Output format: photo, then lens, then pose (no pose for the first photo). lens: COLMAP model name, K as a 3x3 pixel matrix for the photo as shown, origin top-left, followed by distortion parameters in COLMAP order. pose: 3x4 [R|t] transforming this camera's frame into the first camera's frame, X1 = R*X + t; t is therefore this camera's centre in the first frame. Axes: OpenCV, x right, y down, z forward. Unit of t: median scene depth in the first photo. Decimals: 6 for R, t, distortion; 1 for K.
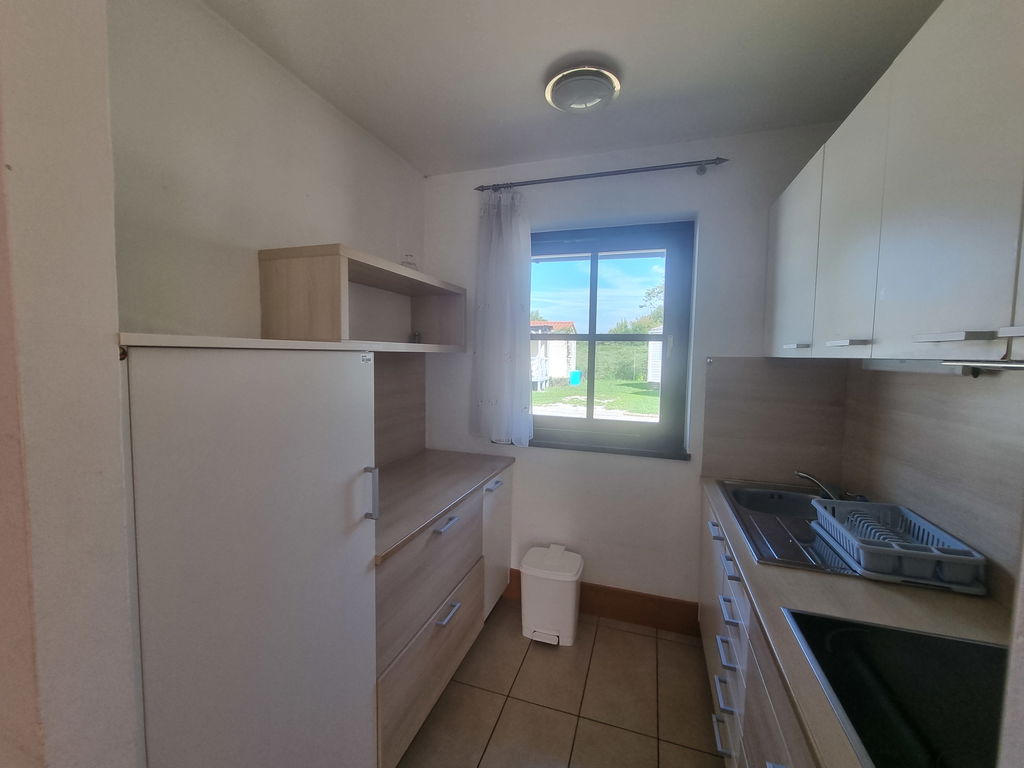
lens RADIAL K [[423.0, 0, 511.2], [0, 423.0, 383.6], [0, 0, 1]] dist [-0.001634, -0.000068]
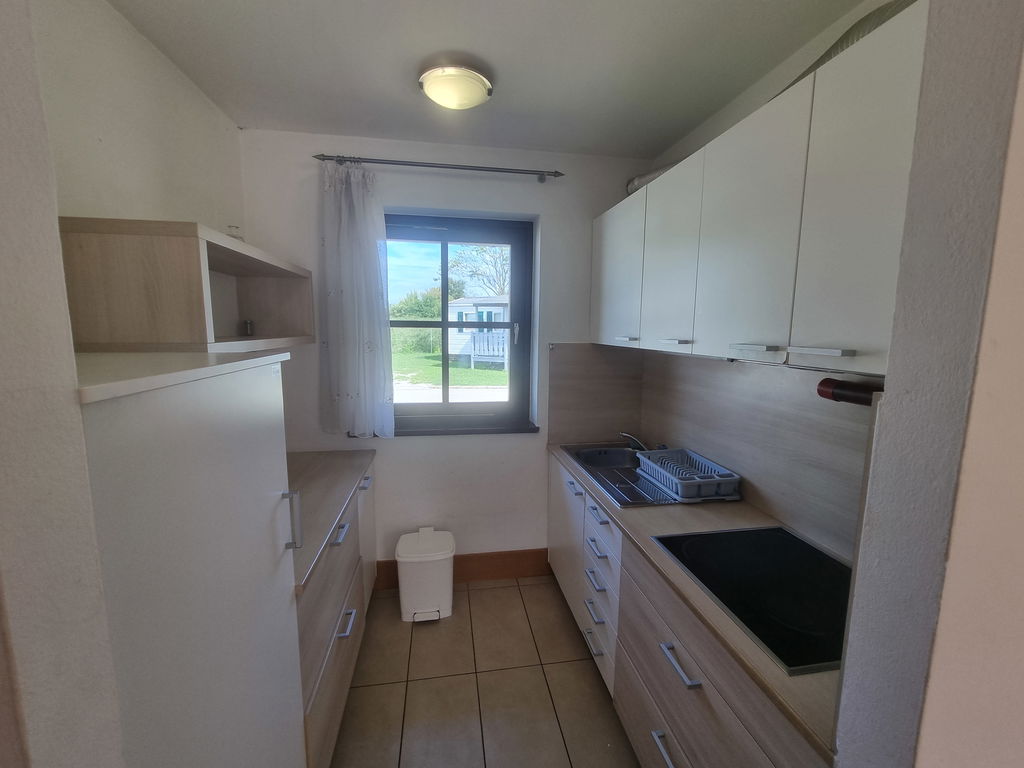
lens RADIAL K [[423.0, 0, 511.2], [0, 423.0, 383.6], [0, 0, 1]] dist [-0.001634, -0.000068]
pose [[0.884332, -0.068152, 0.461857, -0.196551], [0.036631, 0.996367, 0.076887, -0.050142], [-0.465419, -0.051076, 0.883615, 0.006454]]
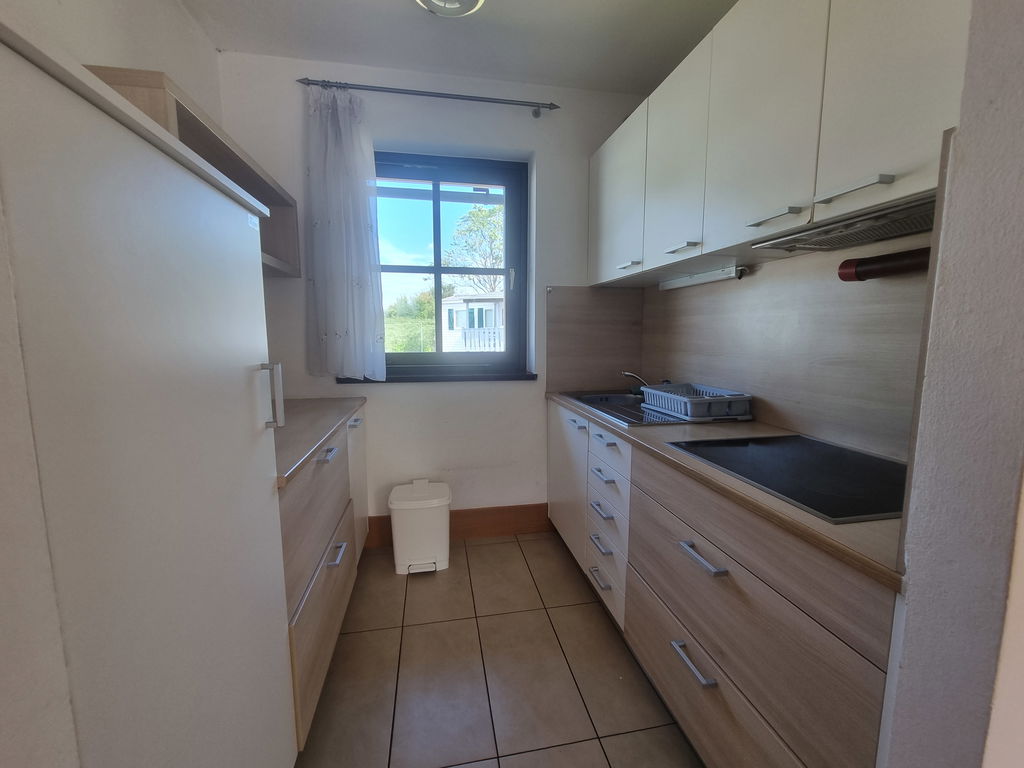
lens RADIAL K [[423.0, 0, 511.2], [0, 423.0, 383.6], [0, 0, 1]] dist [-0.001634, -0.000068]
pose [[0.873309, -0.074231, 0.481478, -0.200230], [0.049072, 0.996700, 0.064656, 0.128708], [-0.484689, -0.032837, 0.874070, 0.052088]]
